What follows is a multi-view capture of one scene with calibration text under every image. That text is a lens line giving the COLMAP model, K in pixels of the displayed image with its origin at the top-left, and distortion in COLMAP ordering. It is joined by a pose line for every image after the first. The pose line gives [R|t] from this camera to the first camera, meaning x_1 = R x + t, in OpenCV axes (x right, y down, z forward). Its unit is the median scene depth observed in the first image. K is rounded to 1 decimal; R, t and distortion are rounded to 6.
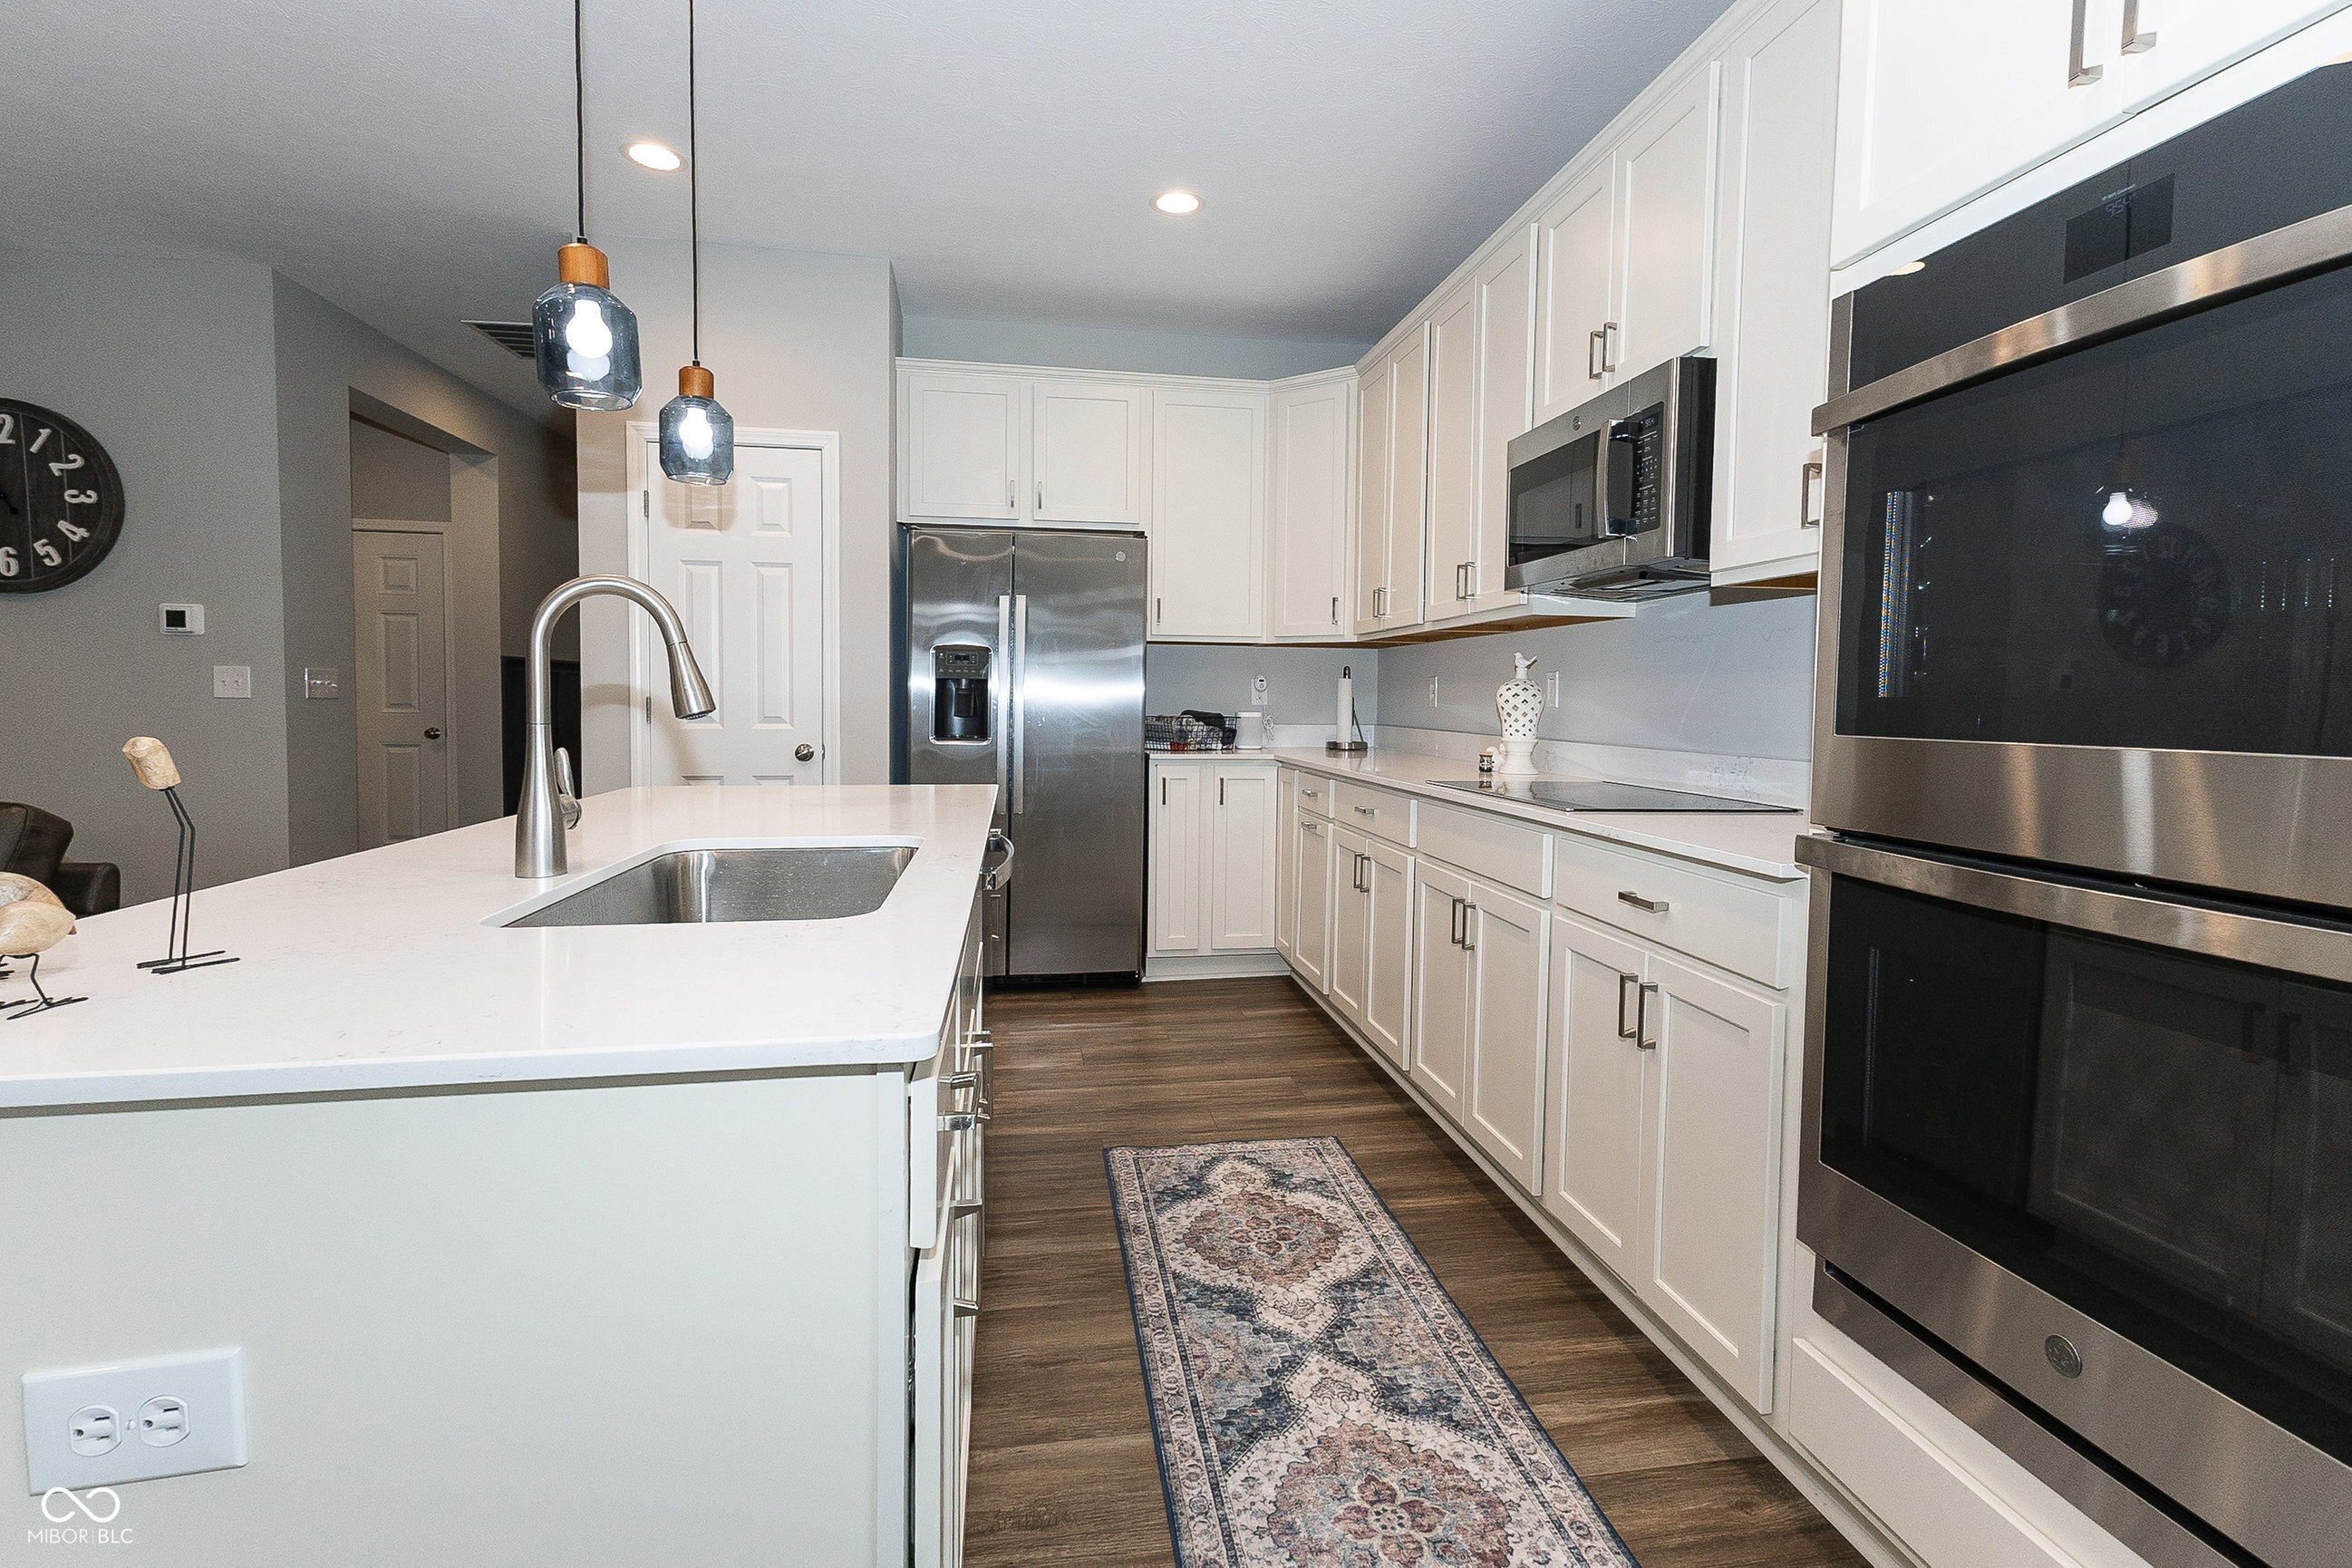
lens RADIAL K [[1127.0, 0, 1196.9], [0, 1127.0, 741.8], [0, 0, 1]] dist [0.018465, -0.003269]
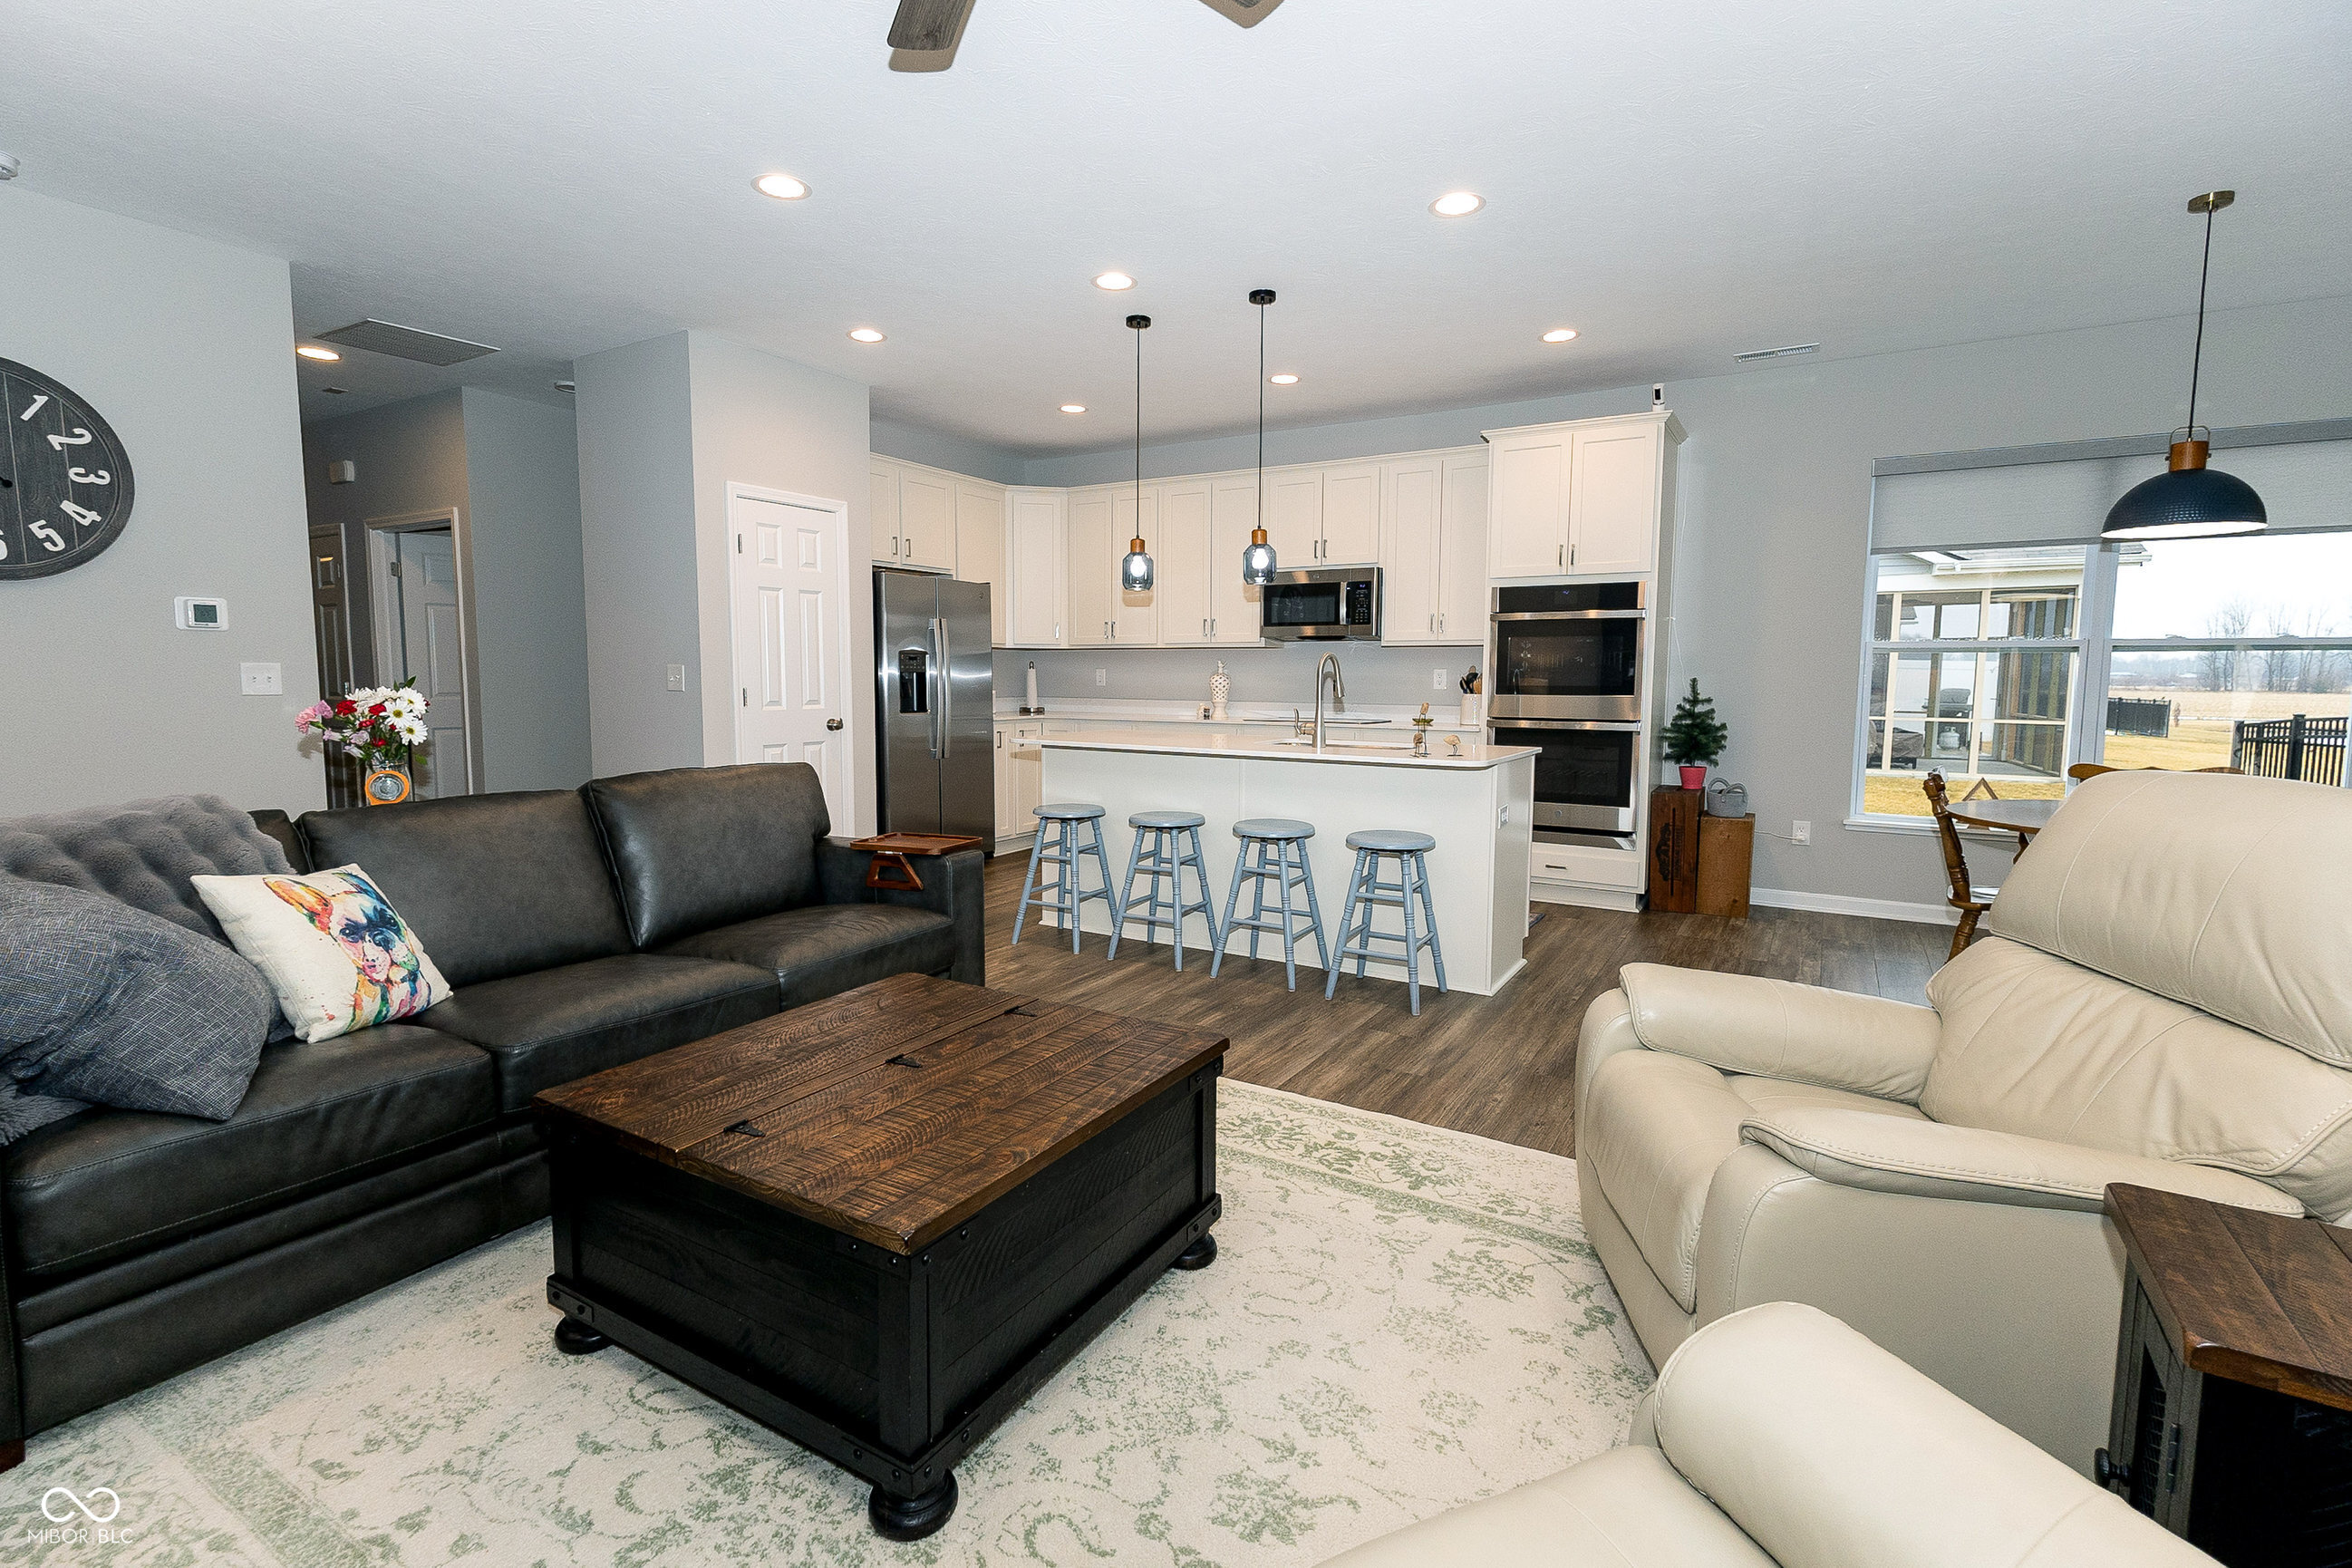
lens RADIAL K [[1127.0, 0, 1155.7], [0, 1127.0, 785.7], [0, 0, 1]] dist [0.018465, -0.003269]
pose [[0.649158, -0.081461, 0.756279, -1.239444], [0.032125, 0.996298, 0.079739, -0.015258], [-0.759975, -0.027468, 0.649372, -0.266685]]
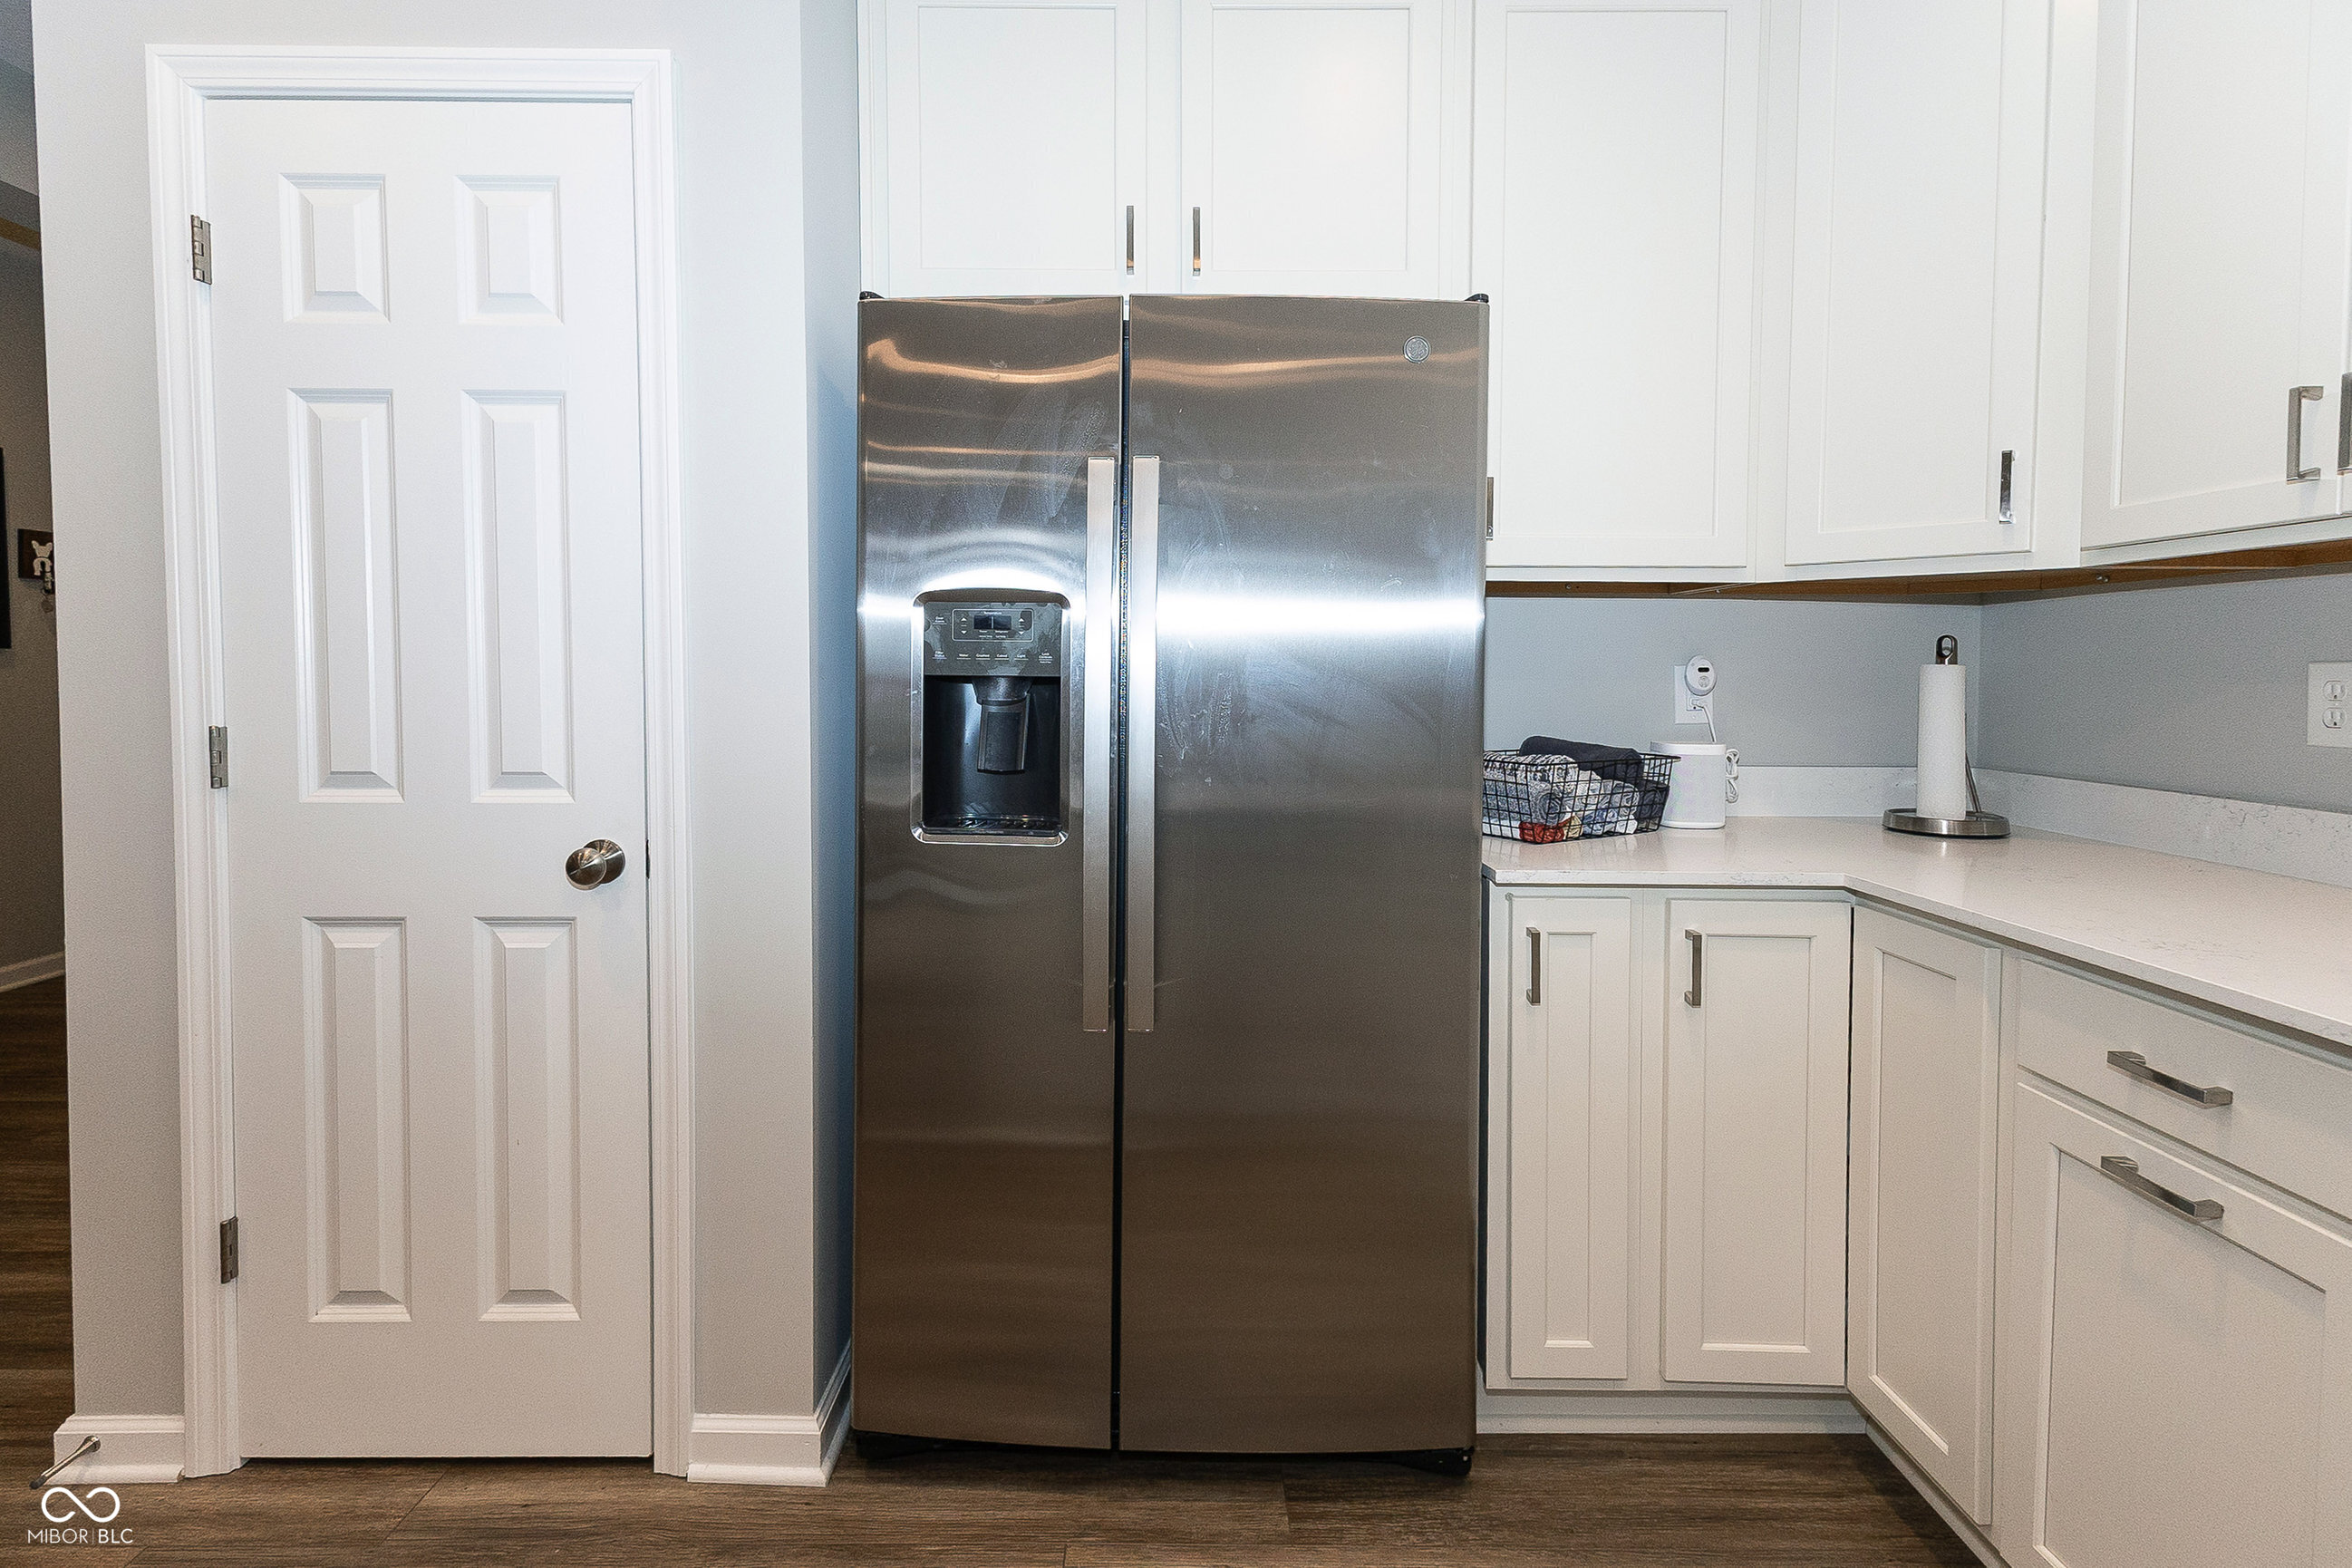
lens RADIAL K [[1127.0, 0, 1138.5], [0, 1127.0, 691.7], [0, 0, 1]] dist [0.018465, -0.003269]
pose [[0.984379, -0.003013, -0.176035, -0.102868], [-0.000406, 0.999812, -0.019381, -0.045284], [0.176061, 0.019150, 0.984193, 0.657843]]
